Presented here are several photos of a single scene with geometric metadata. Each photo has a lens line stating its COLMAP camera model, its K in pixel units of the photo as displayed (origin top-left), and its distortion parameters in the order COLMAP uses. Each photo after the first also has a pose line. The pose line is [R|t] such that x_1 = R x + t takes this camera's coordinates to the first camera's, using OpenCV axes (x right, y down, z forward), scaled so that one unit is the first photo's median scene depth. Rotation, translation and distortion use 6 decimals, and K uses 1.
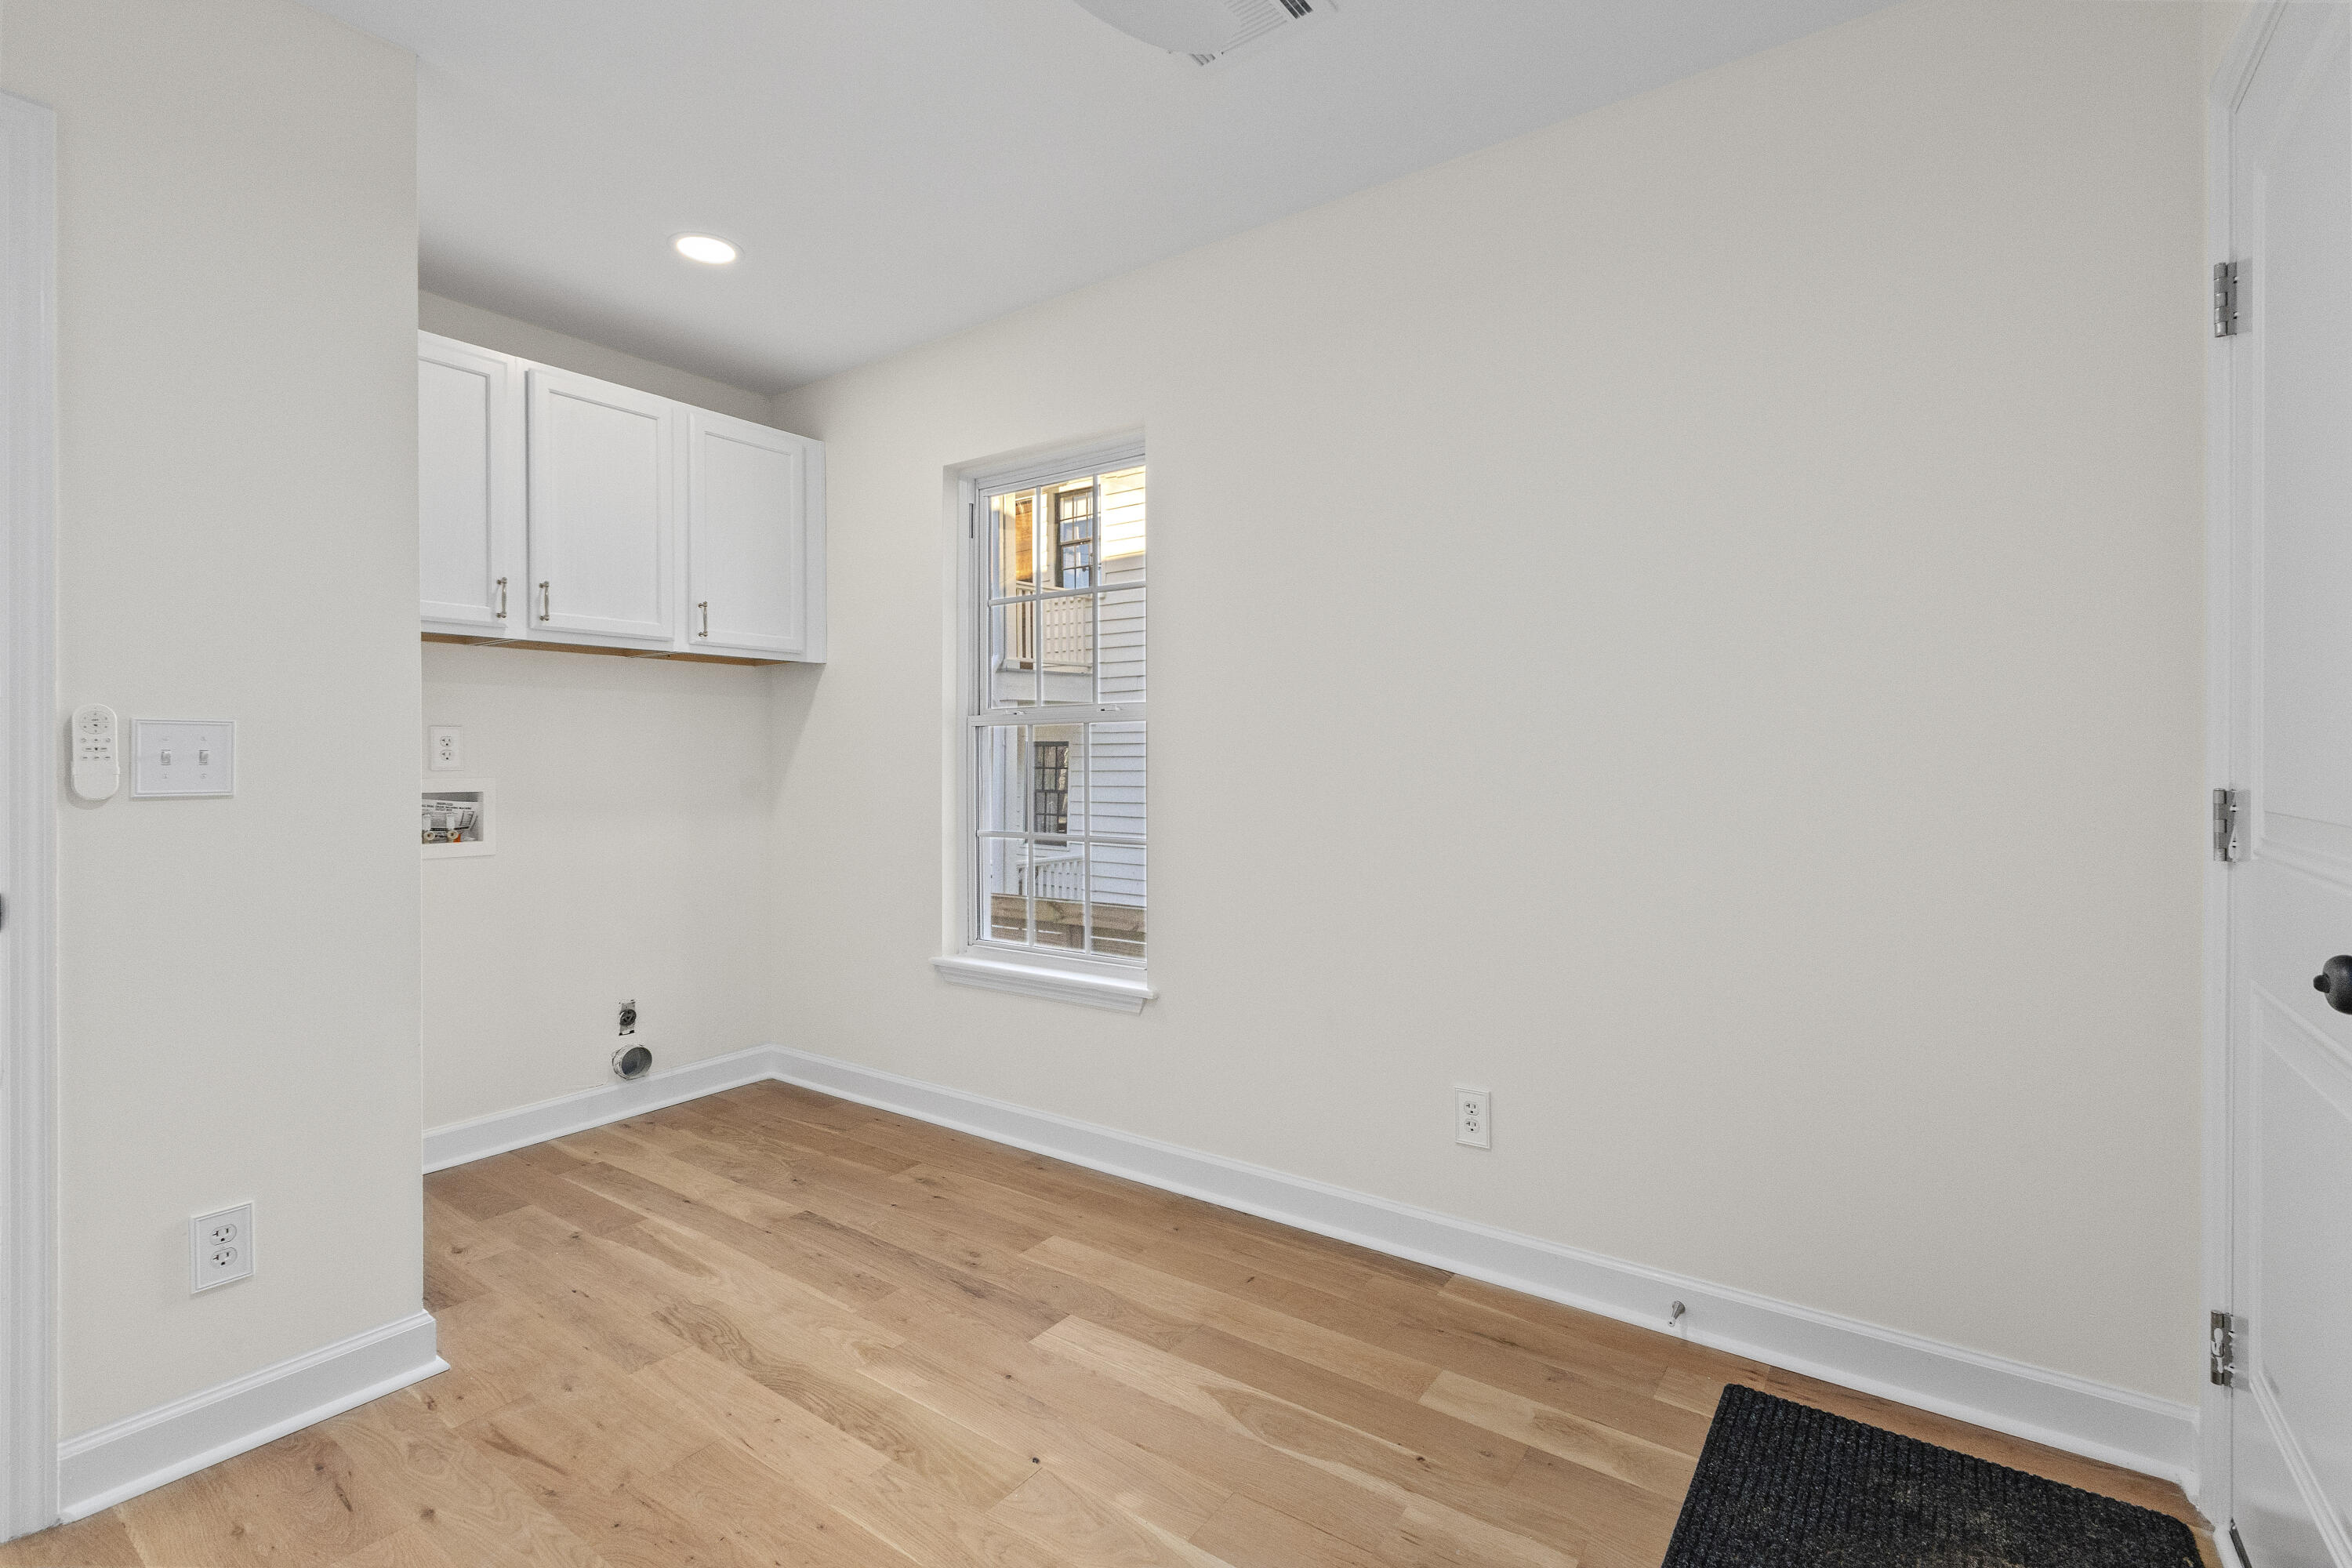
lens RADIAL K [[1075.4, 0, 1154.1], [0, 1075.4, 755.0], [0, 0, 1]] dist [0.000195, -0.000138]
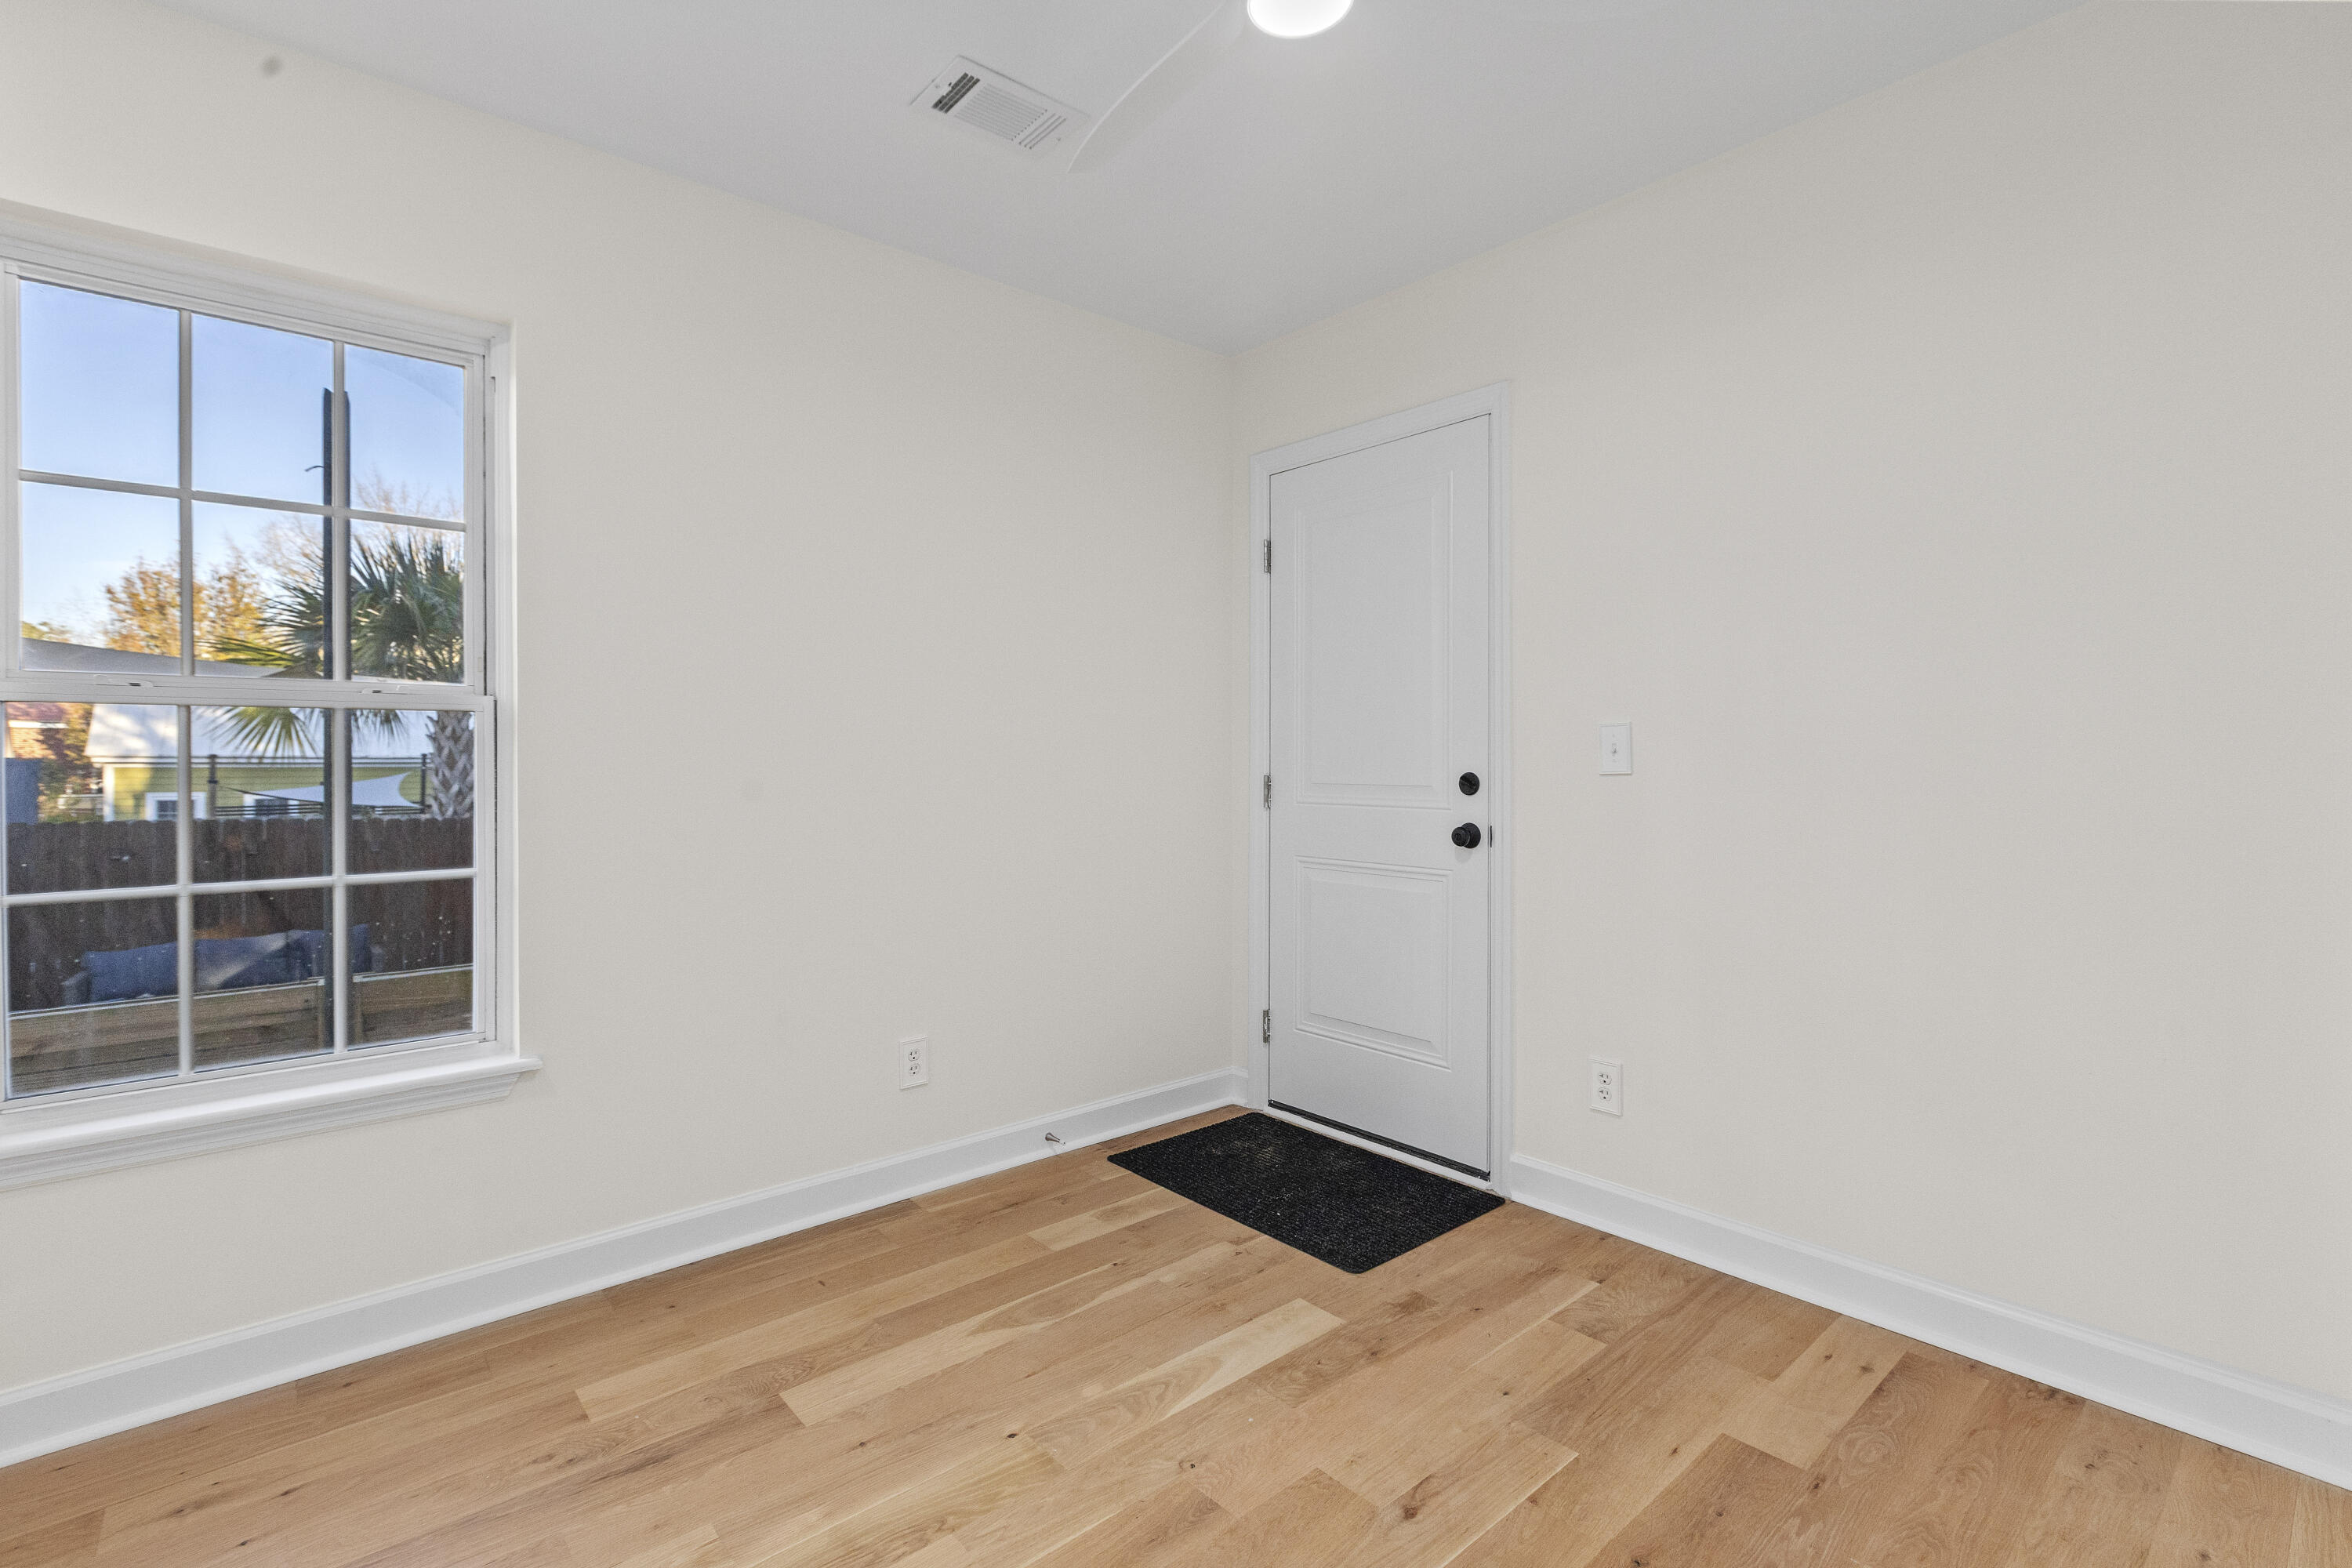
lens RADIAL K [[1074.4, 0, 1178.3], [0, 1074.4, 758.9], [0, 0, 1]] dist [0.000061, -0.000744]
pose [[0.215082, 0.003469, 0.976590, -0.682909], [-0.002430, 0.999992, -0.003017, 0.002688], [-0.976593, -0.001724, 0.215088, 0.388291]]
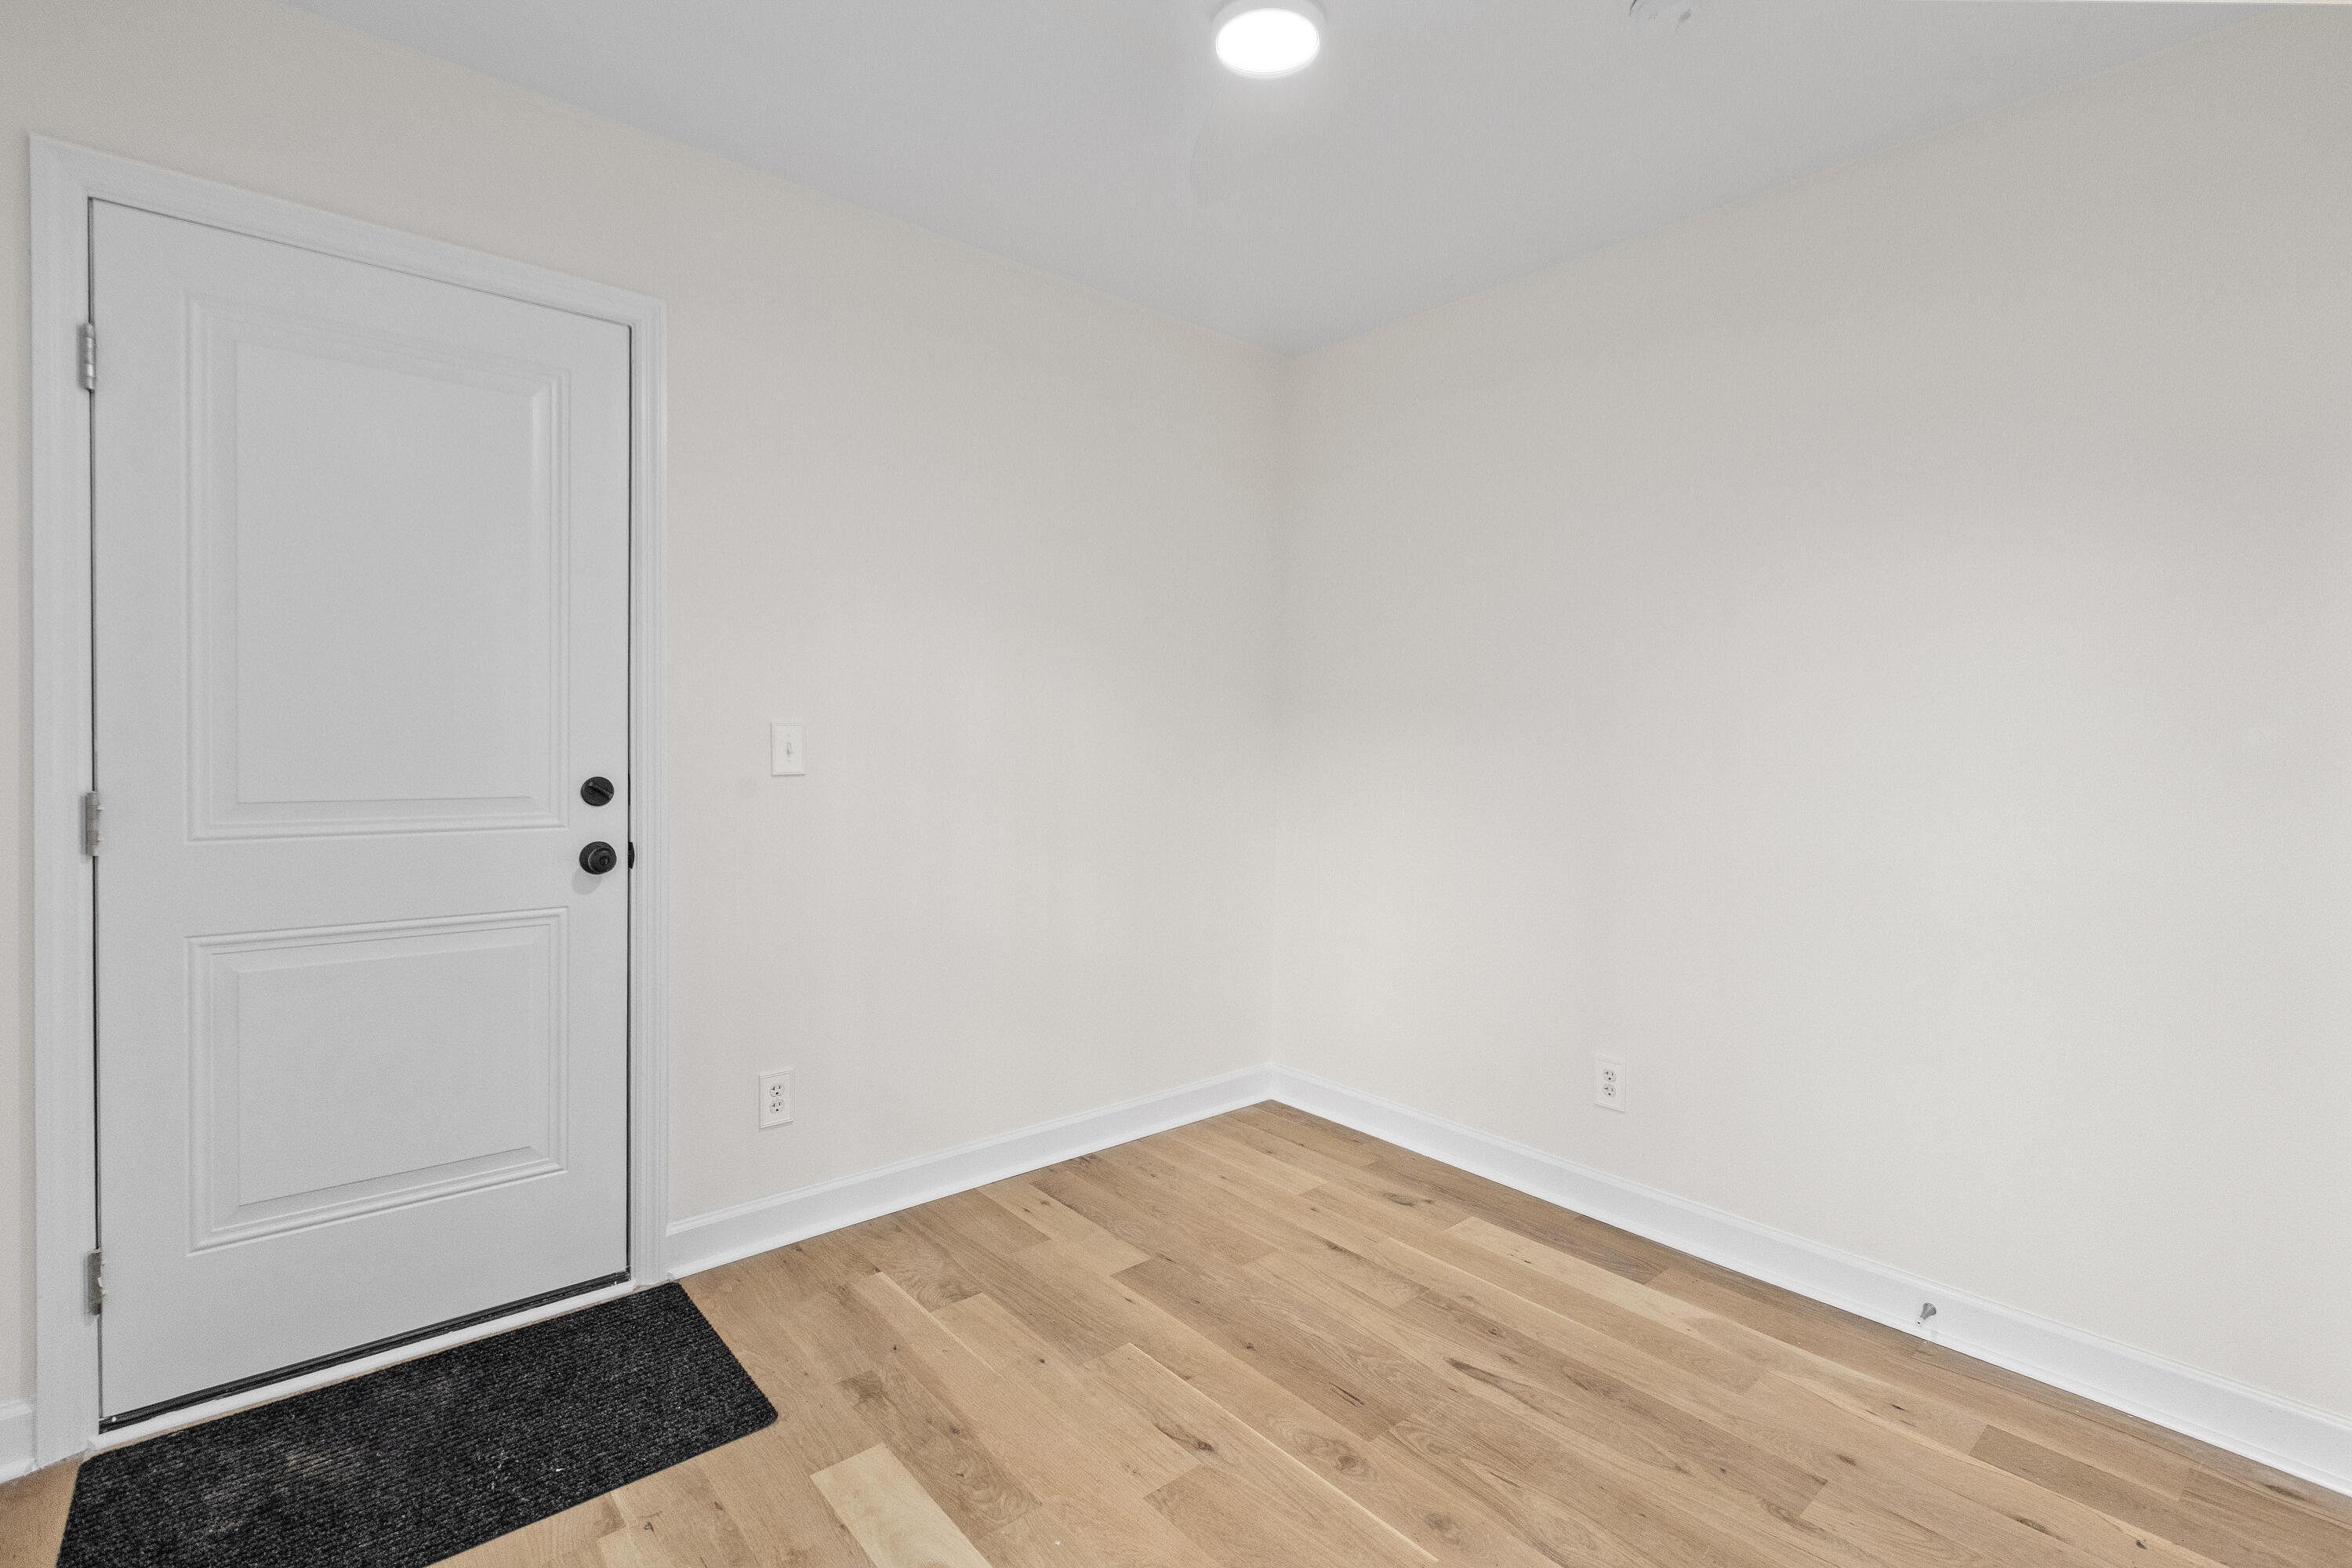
lens RADIAL K [[1056.6, 0, 1170.4], [0, 1056.6, 755.0], [0, 0, 1]] dist [-0.002750, -0.000521]
pose [[-0.974703, -0.012029, 0.223182, -0.203090], [-0.009453, 0.999876, 0.012609, -0.018474], [-0.223306, 0.010181, -0.974695, 1.015549]]
